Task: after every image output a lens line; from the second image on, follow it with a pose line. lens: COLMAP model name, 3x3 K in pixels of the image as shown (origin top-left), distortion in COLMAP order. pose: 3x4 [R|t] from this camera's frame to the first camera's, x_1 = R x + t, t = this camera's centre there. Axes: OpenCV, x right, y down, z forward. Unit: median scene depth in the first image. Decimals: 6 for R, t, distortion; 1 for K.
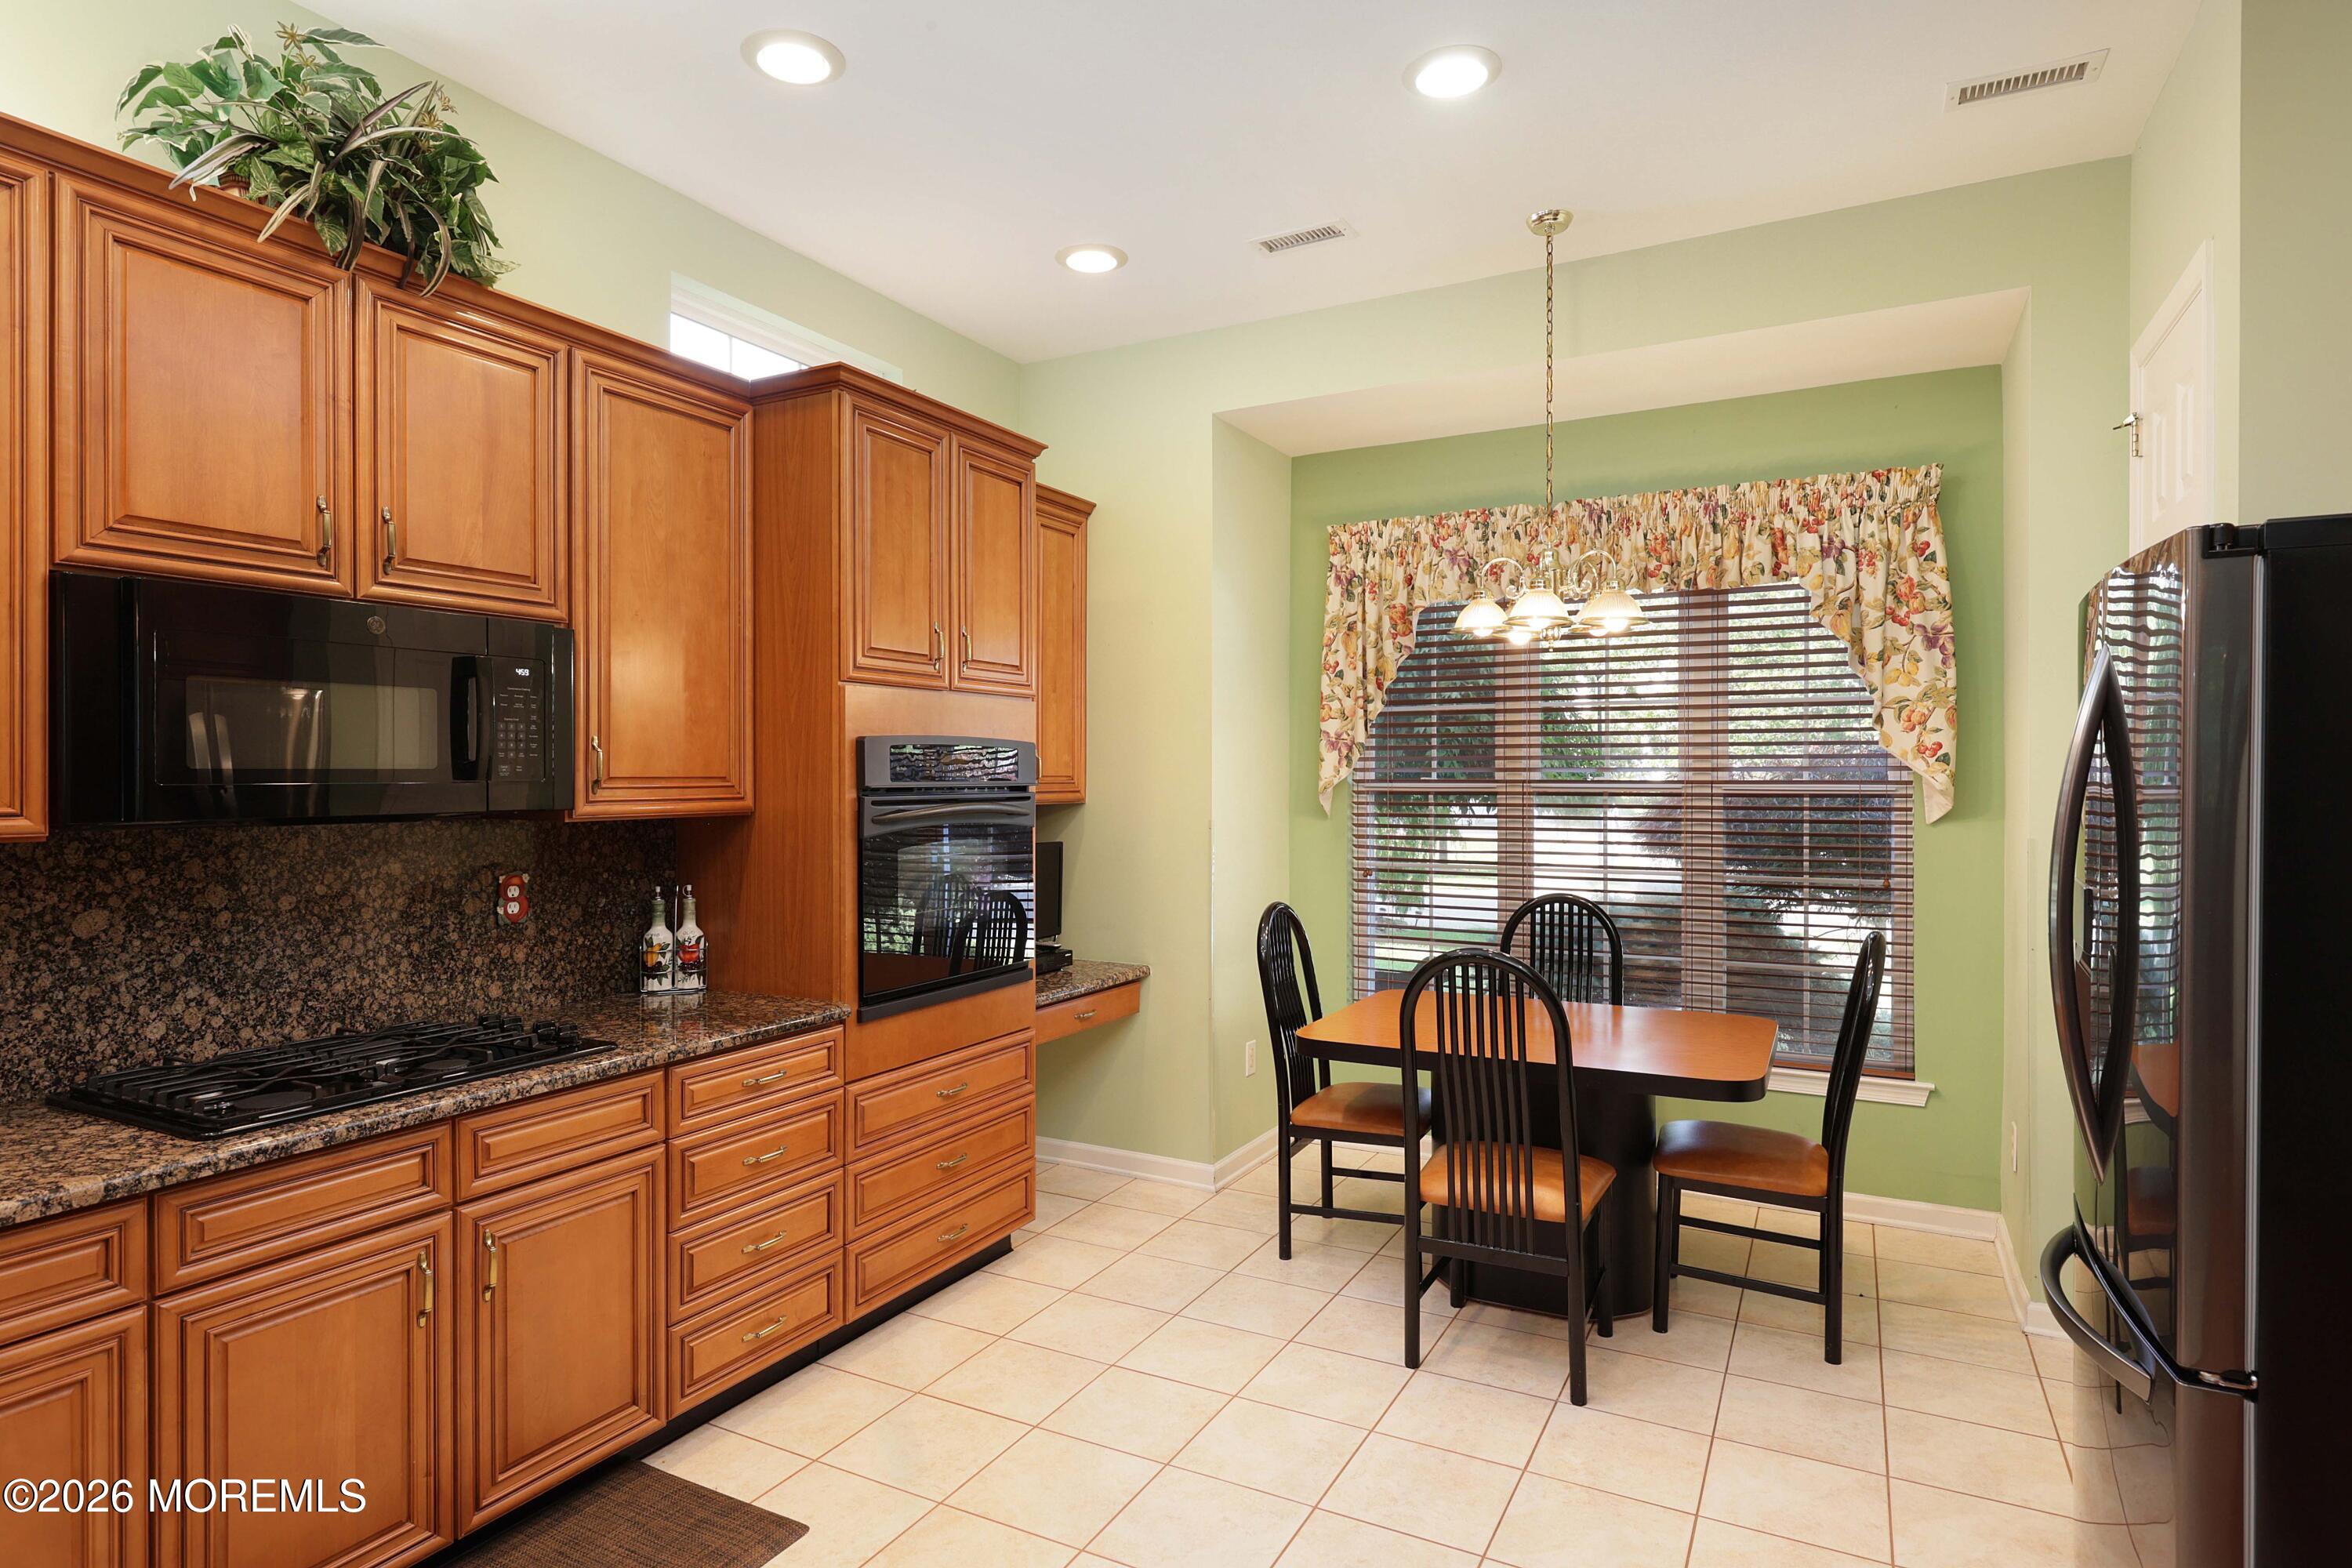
lens RADIAL K [[1268.6, 0, 1178.7], [0, 1268.6, 787.6], [0, 0, 1]] dist [0.012075, -0.006142]
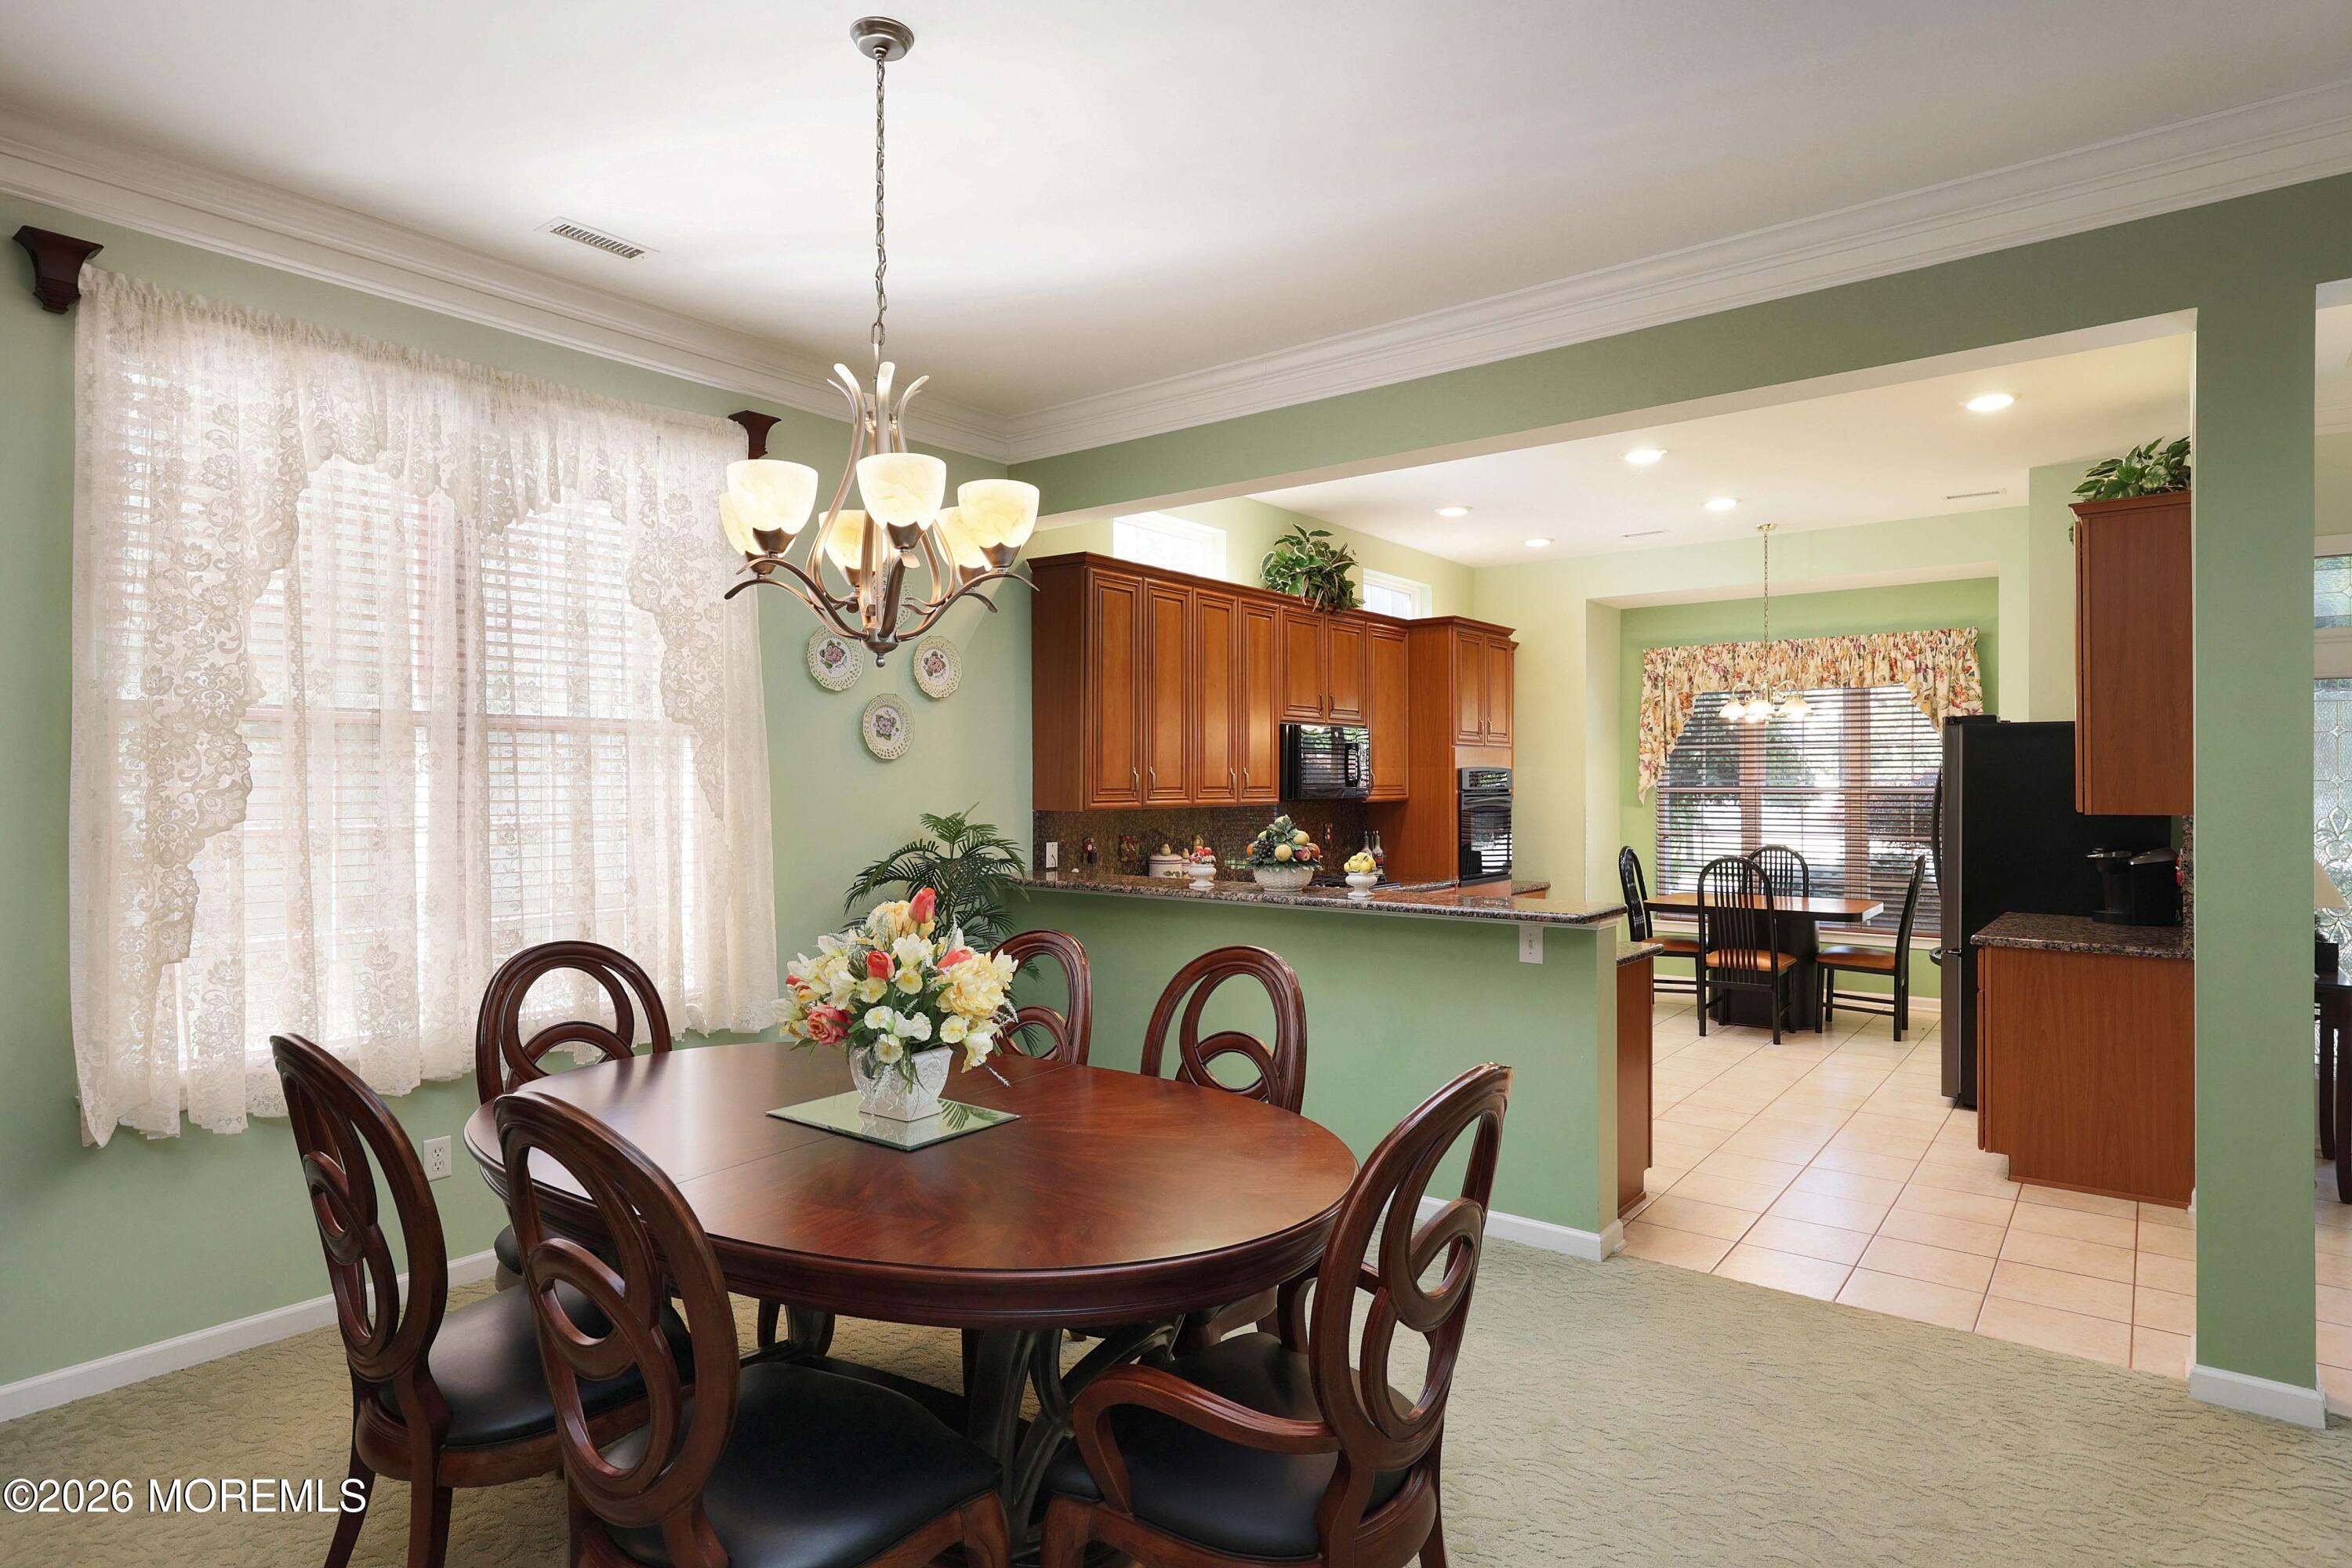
lens RADIAL K [[1268.6, 0, 1184.7], [0, 1268.6, 783.6], [0, 0, 1]] dist [0.012075, -0.006142]
pose [[0.985910, -0.000605, -0.167274, -0.326499], [-0.000707, 0.999969, -0.007787, 0.007019], [0.167273, 0.007795, 0.985880, -1.318266]]
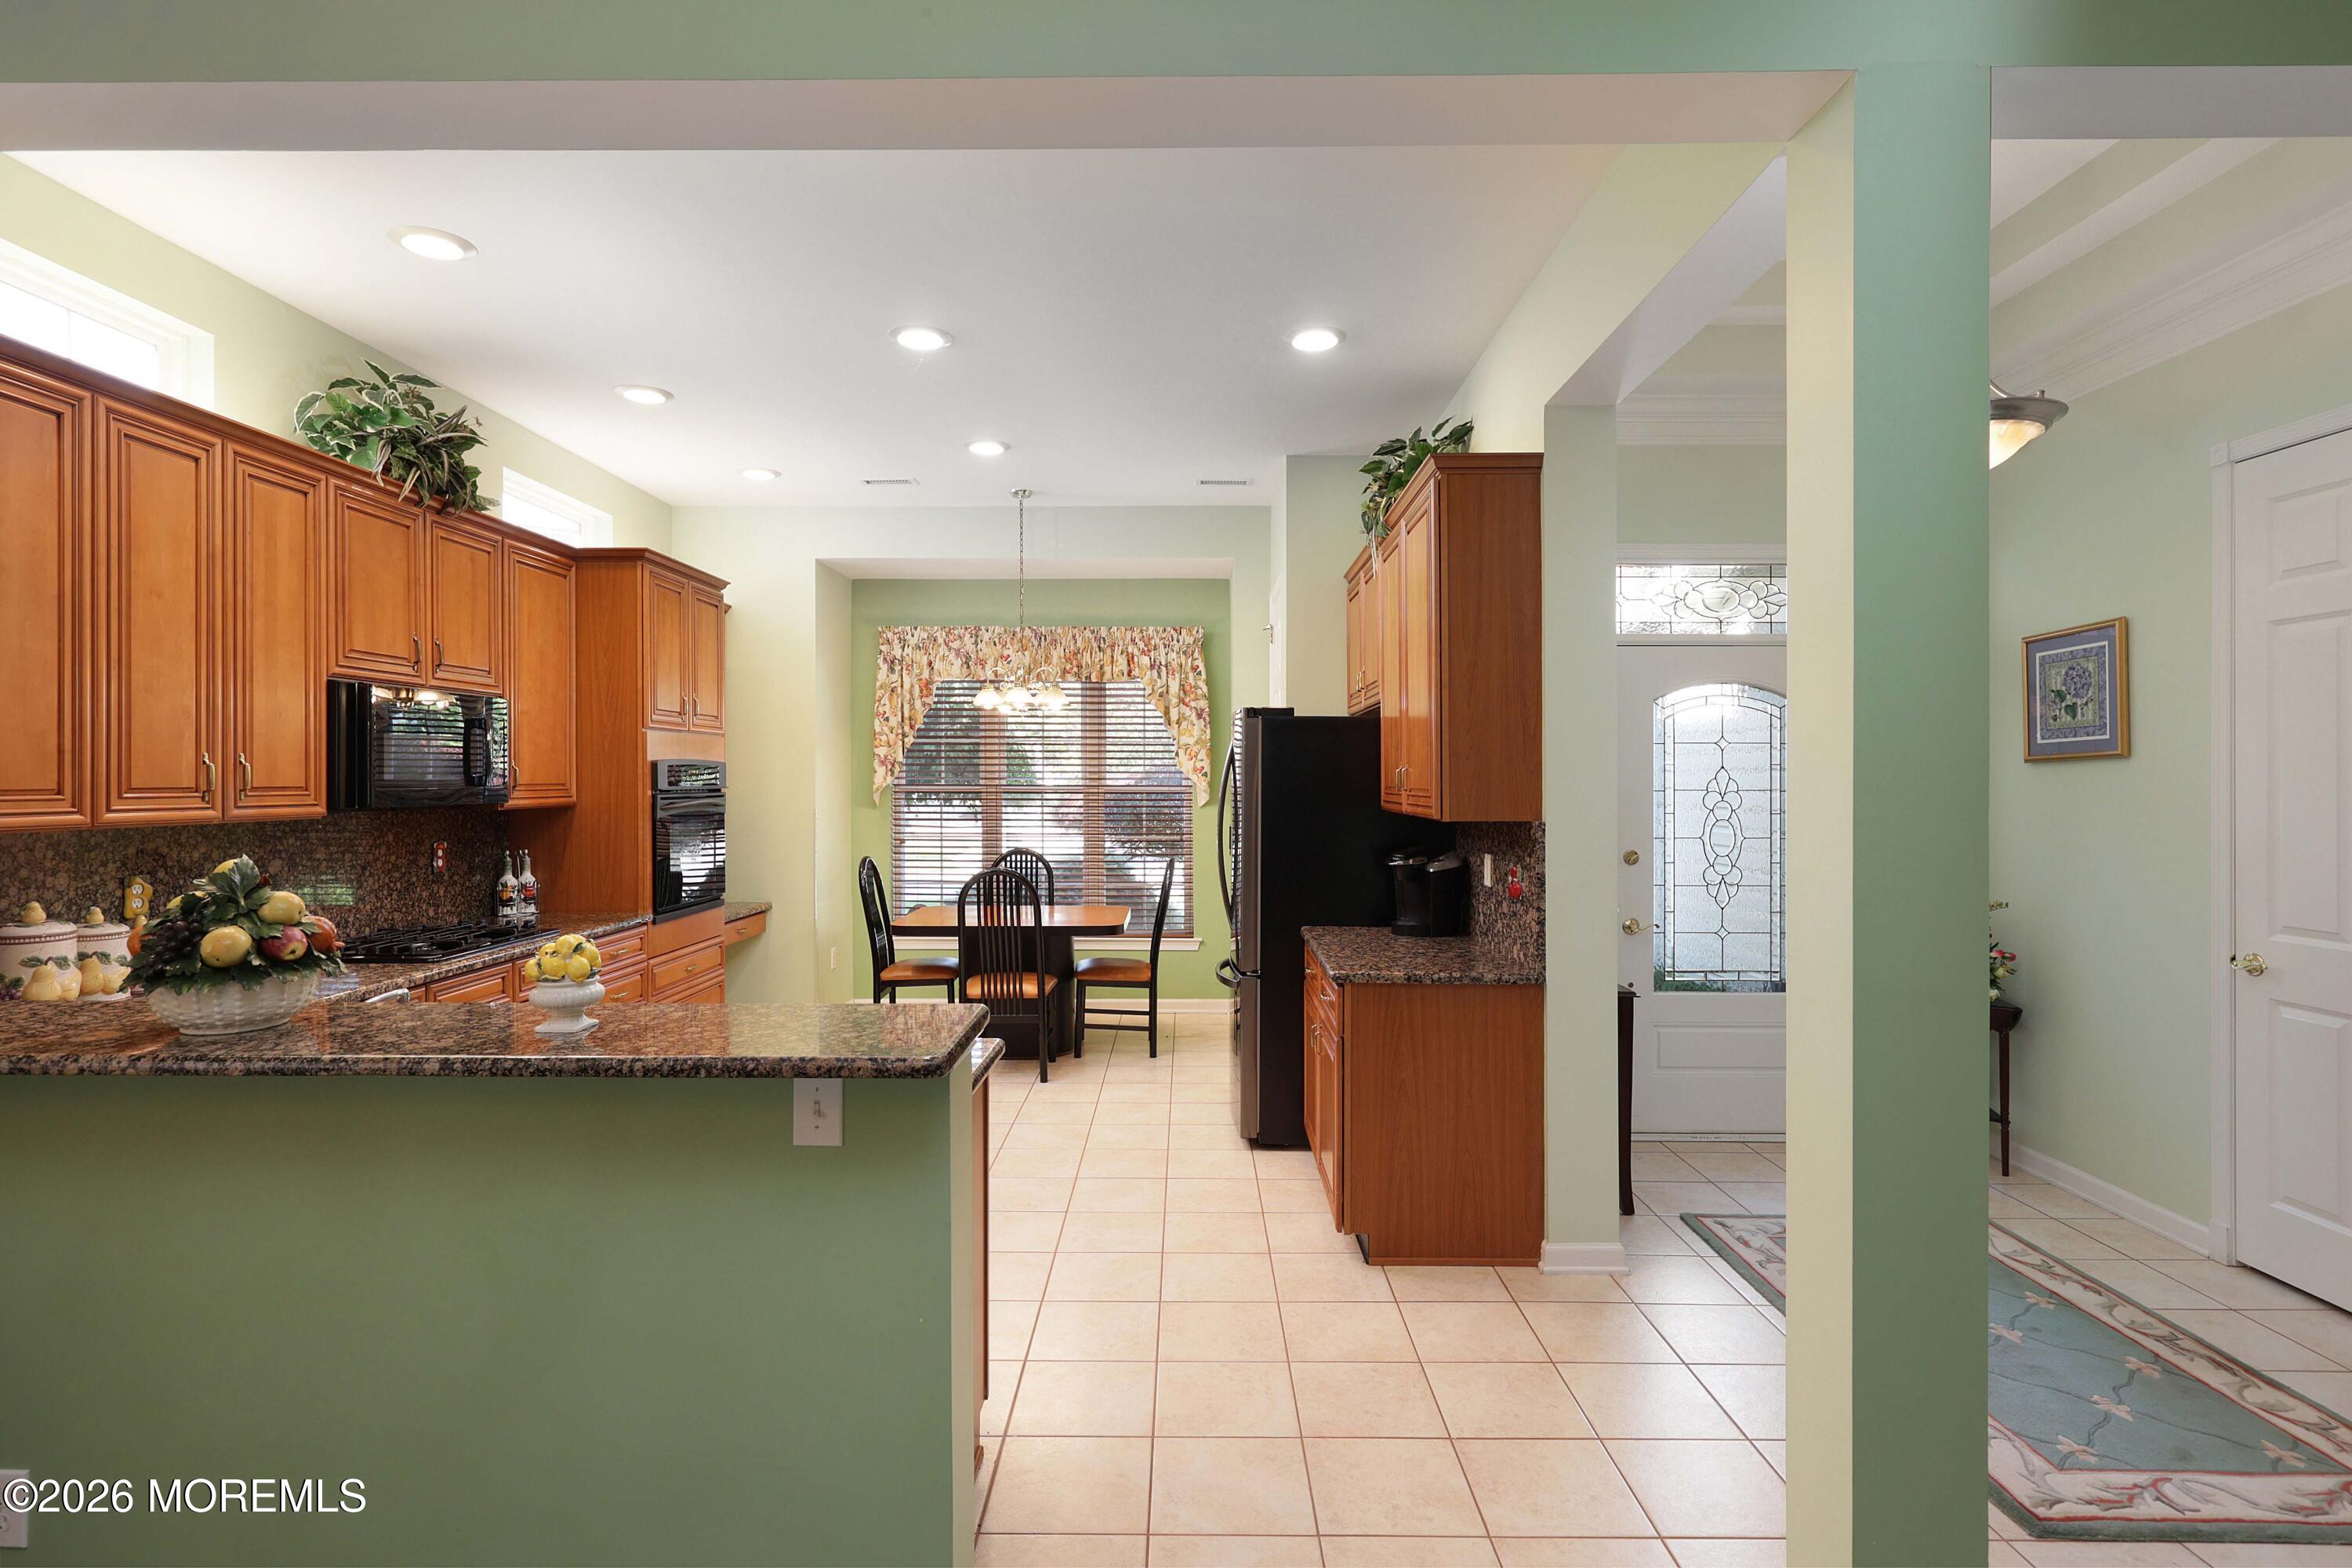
lens RADIAL K [[1147.8, 0, 1171.4], [0, 1147.8, 787.4], [0, 0, 1]] dist [0.000036, -0.000217]
pose [[0.889921, -0.000954, 0.456114, -0.304219], [0.001261, 0.999999, -0.000369, -0.001613], [-0.456113, 0.000904, 0.889921, -0.656584]]
